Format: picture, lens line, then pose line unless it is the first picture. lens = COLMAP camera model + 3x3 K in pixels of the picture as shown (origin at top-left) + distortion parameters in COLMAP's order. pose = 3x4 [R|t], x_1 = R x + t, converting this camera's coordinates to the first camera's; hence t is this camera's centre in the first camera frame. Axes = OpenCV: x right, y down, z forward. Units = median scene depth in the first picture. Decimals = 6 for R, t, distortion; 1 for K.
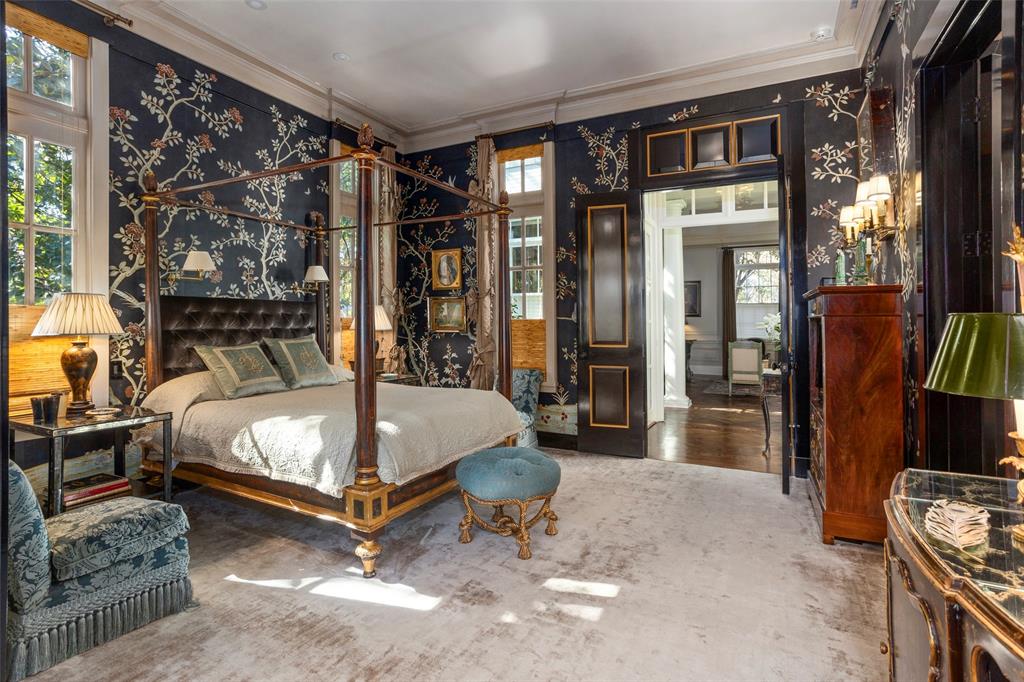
lens RADIAL K [[517.0, 0, 511.0], [0, 517.0, 325.3], [0, 0, 1]] dist [-0.015055, 0.000717]
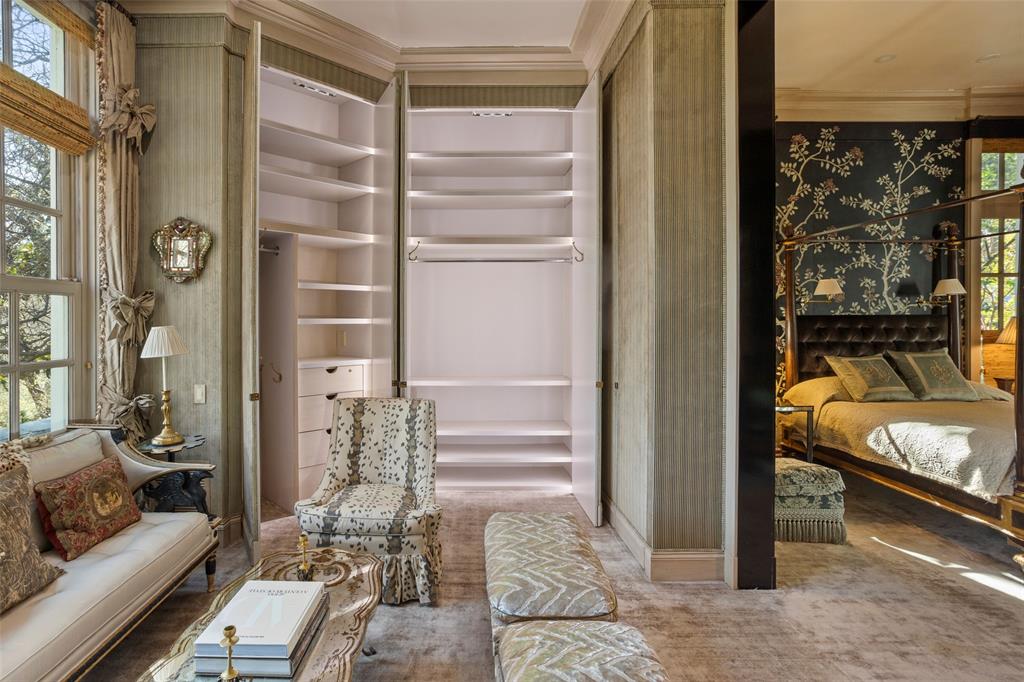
lens RADIAL K [[500.7, 0, 470.5], [0, 500.7, 332.0], [0, 0, 1]] dist [-0.033892, 0.019219]
pose [[0.450380, 0.009881, -0.892782, 0.063565], [0.001343, 0.999930, 0.011744, -0.029701], [0.892836, -0.006488, 0.450335, -0.281866]]
